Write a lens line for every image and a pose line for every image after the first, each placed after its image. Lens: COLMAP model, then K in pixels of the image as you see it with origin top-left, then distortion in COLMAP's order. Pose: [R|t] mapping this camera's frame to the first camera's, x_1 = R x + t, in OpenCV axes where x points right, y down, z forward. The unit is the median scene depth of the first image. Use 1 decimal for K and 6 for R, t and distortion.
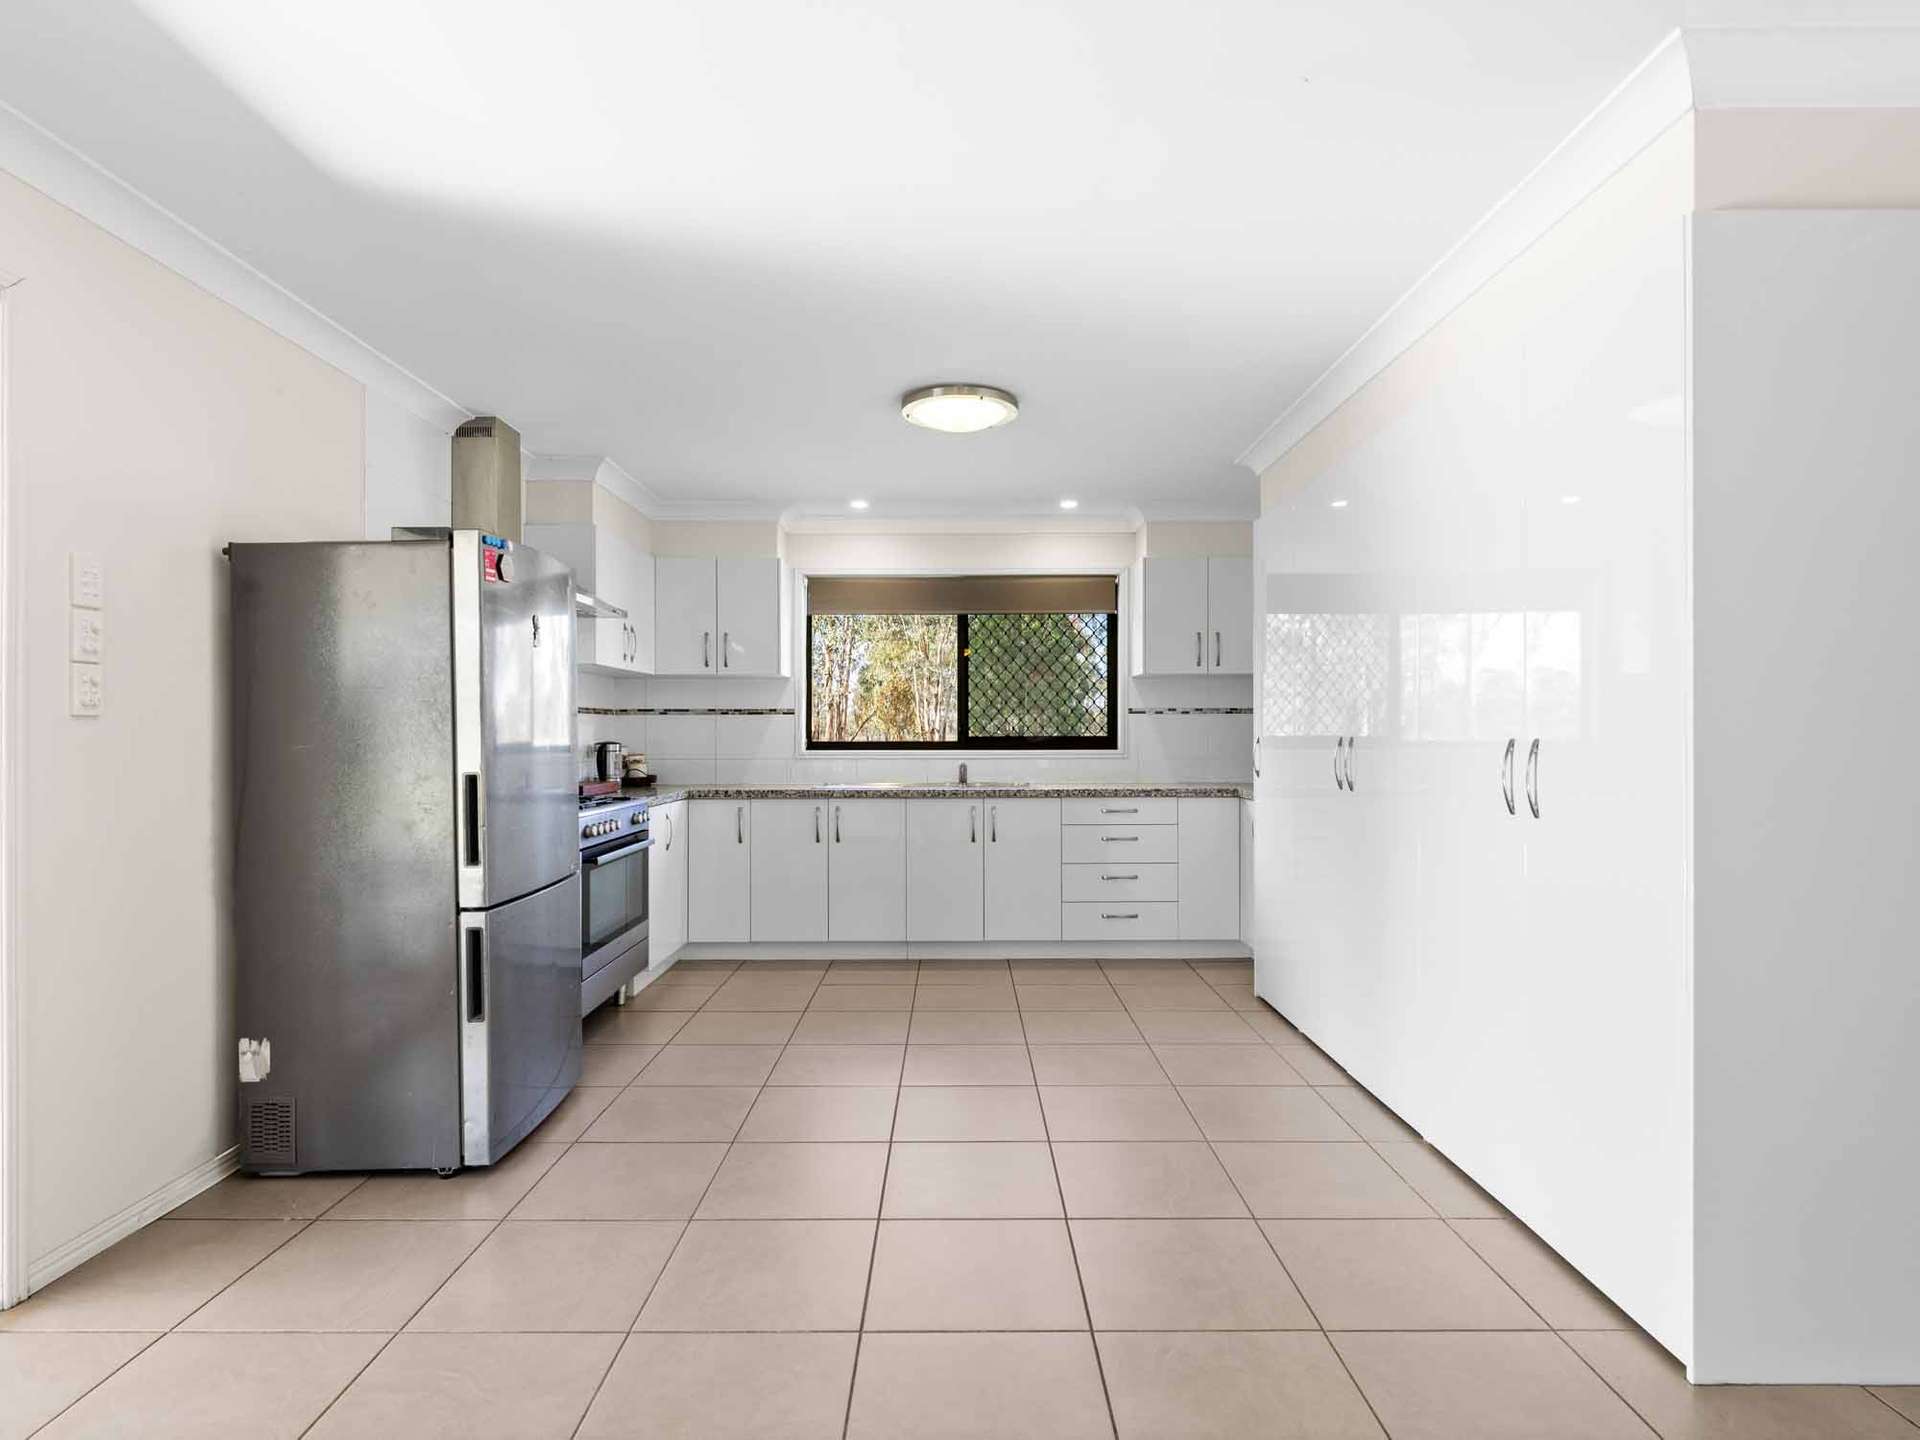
lens RADIAL K [[1009.2, 0, 953.1], [0, 1009.2, 729.8], [0, 0, 1]] dist [-0.000496, 0.001069]
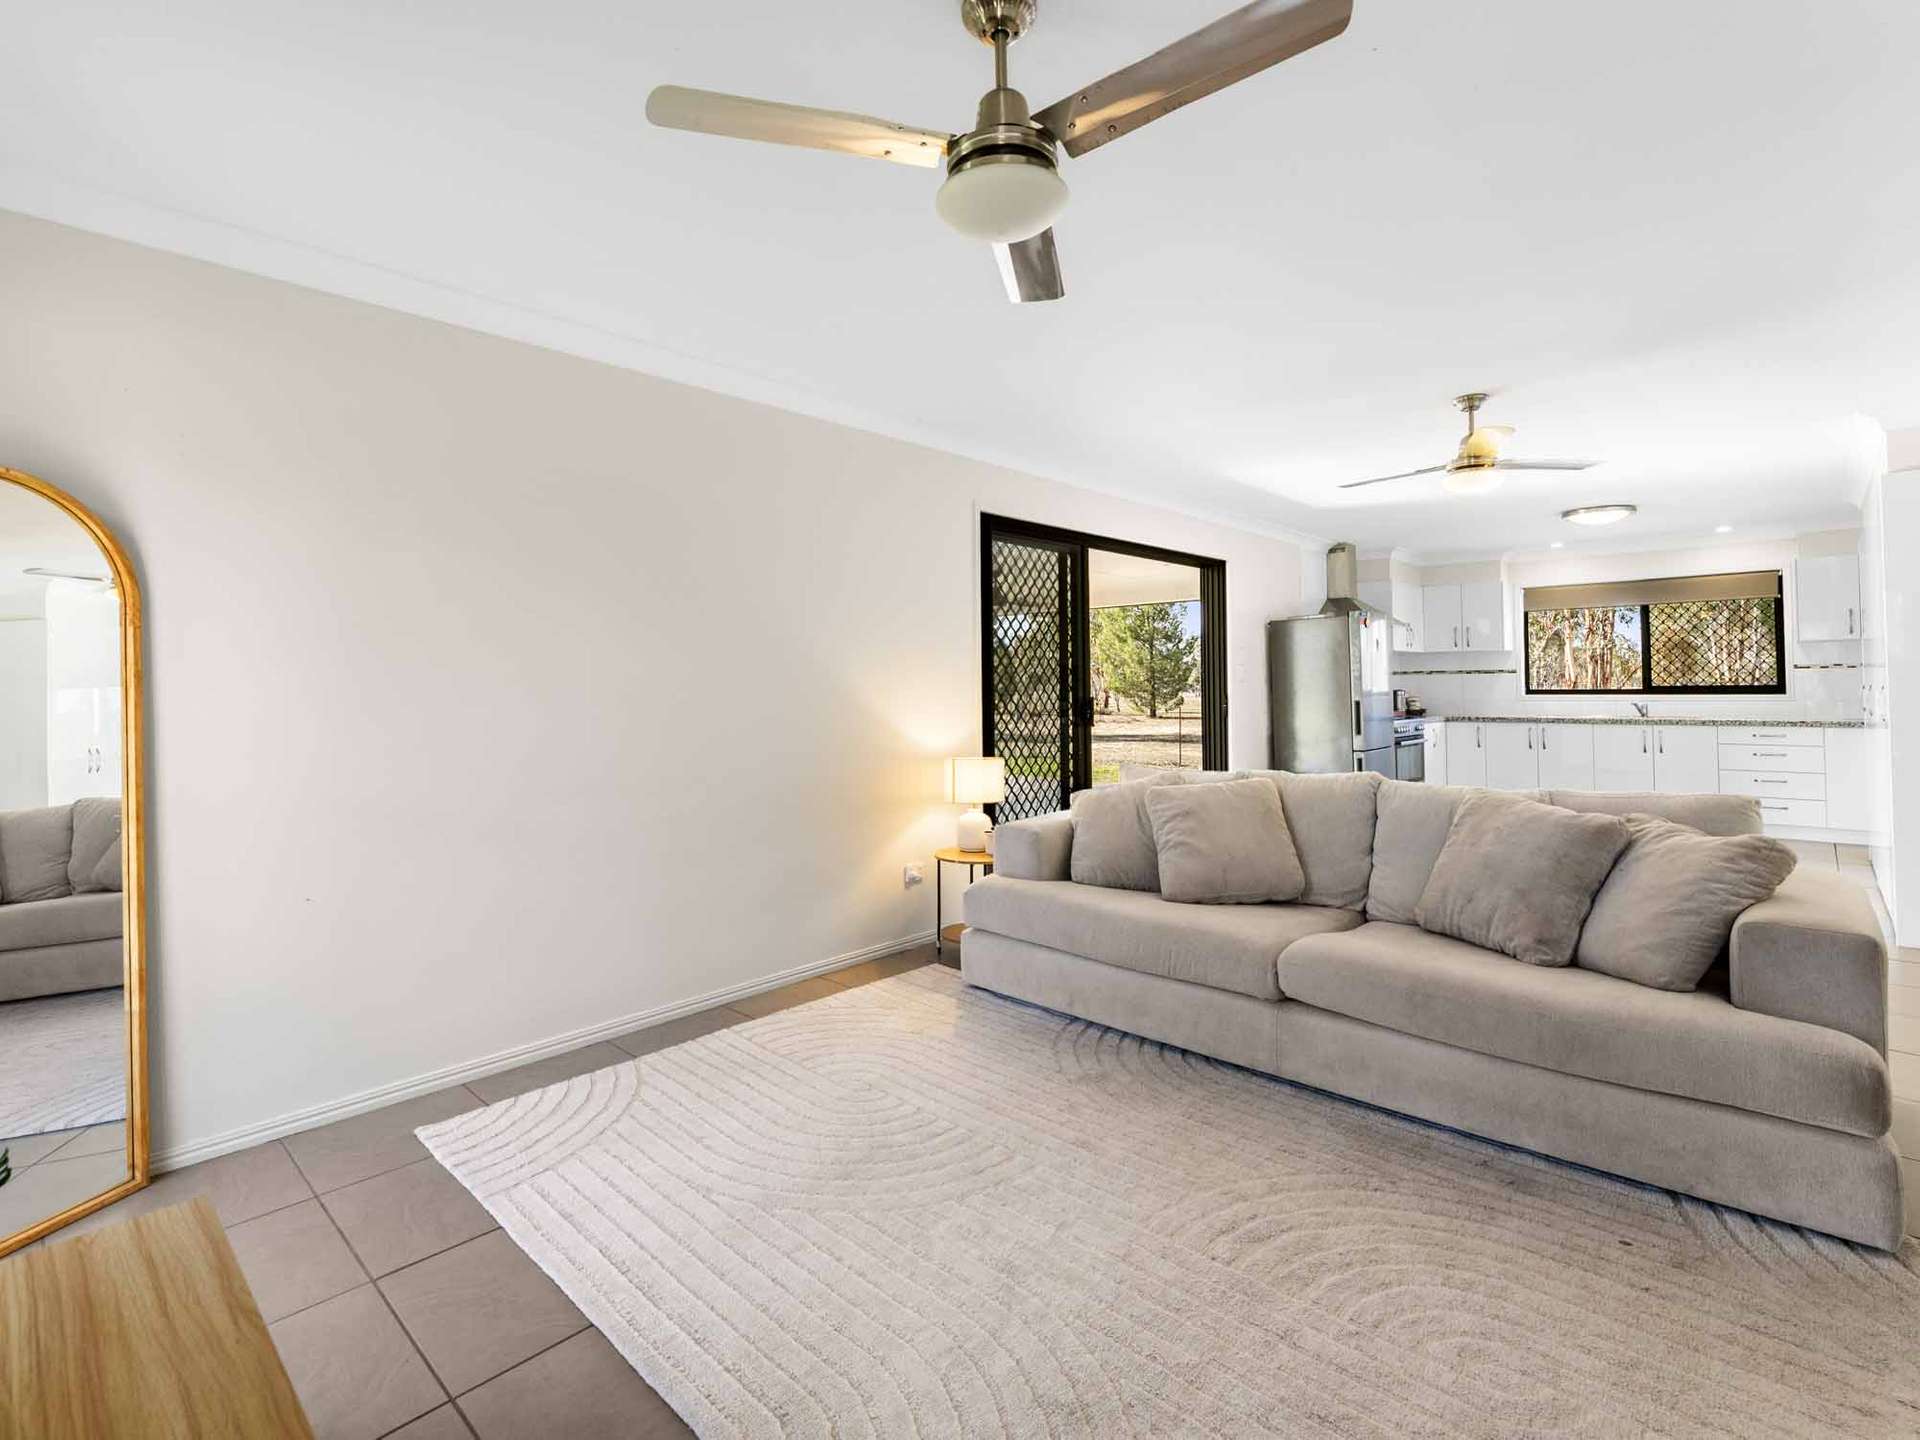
lens RADIAL K [[900.1, 0, 955.1], [0, 900.1, 666.4], [0, 0, 1]] dist [0.001558, 0.000054]
pose [[0.728305, -0.021411, -0.684918, 0.203562], [0.009746, 0.999734, -0.020889, -0.004540], [0.685184, 0.008538, 0.728320, -0.776036]]
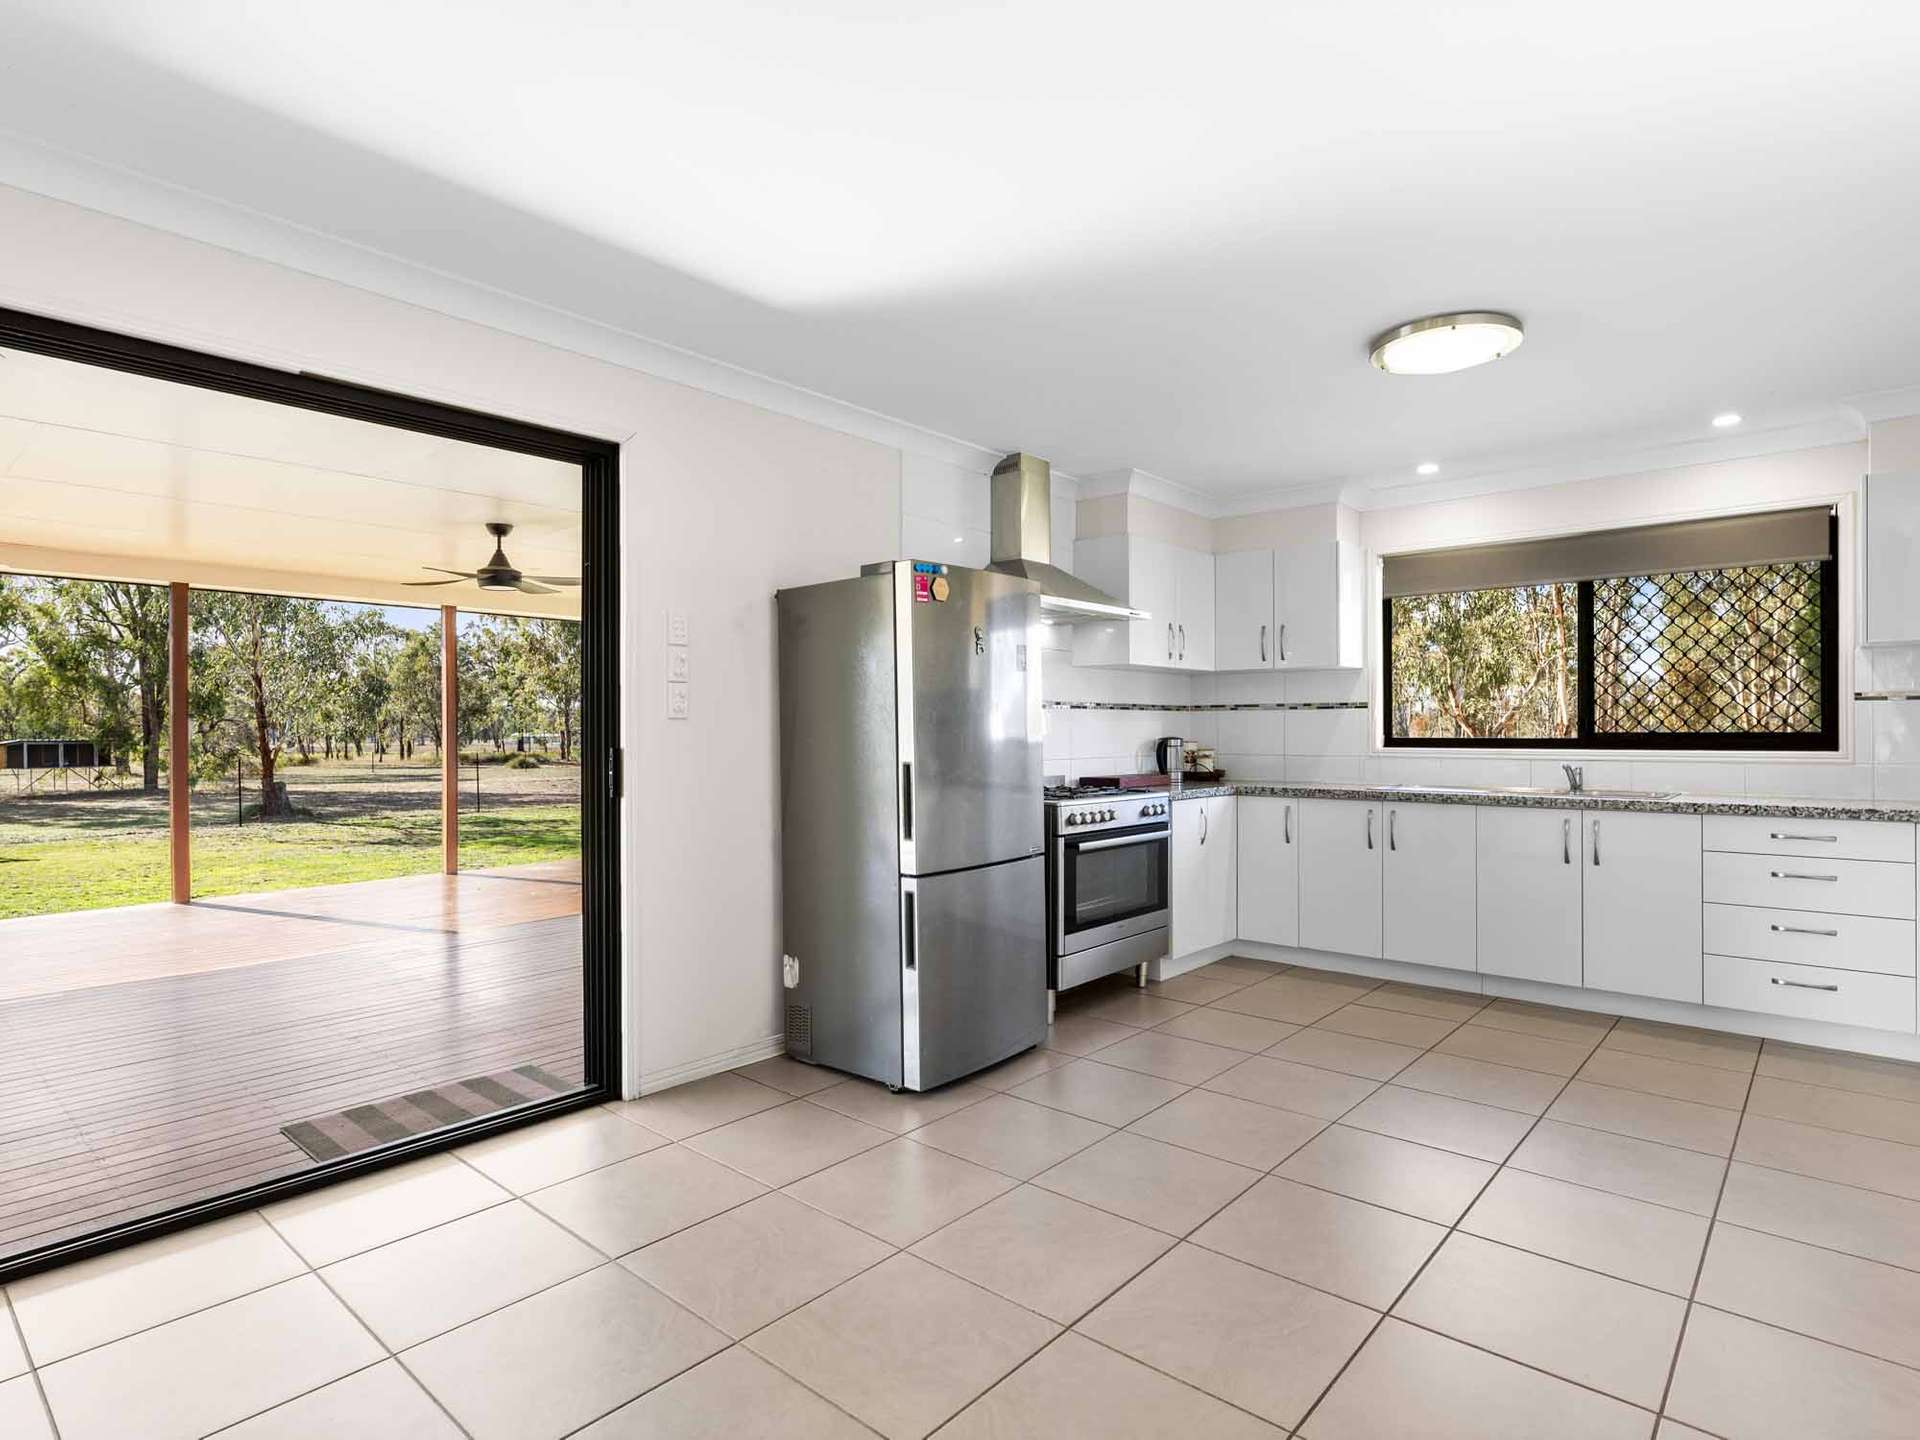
lens RADIAL K [[1009.2, 0, 953.1], [0, 1009.2, 729.8], [0, 0, 1]] dist [-0.000496, 0.001069]
pose [[0.750820, -0.000238, -0.660507, 0.185631], [0.003594, 0.999987, 0.003725, -0.000367], [0.660497, -0.005170, 0.750811, 0.067996]]
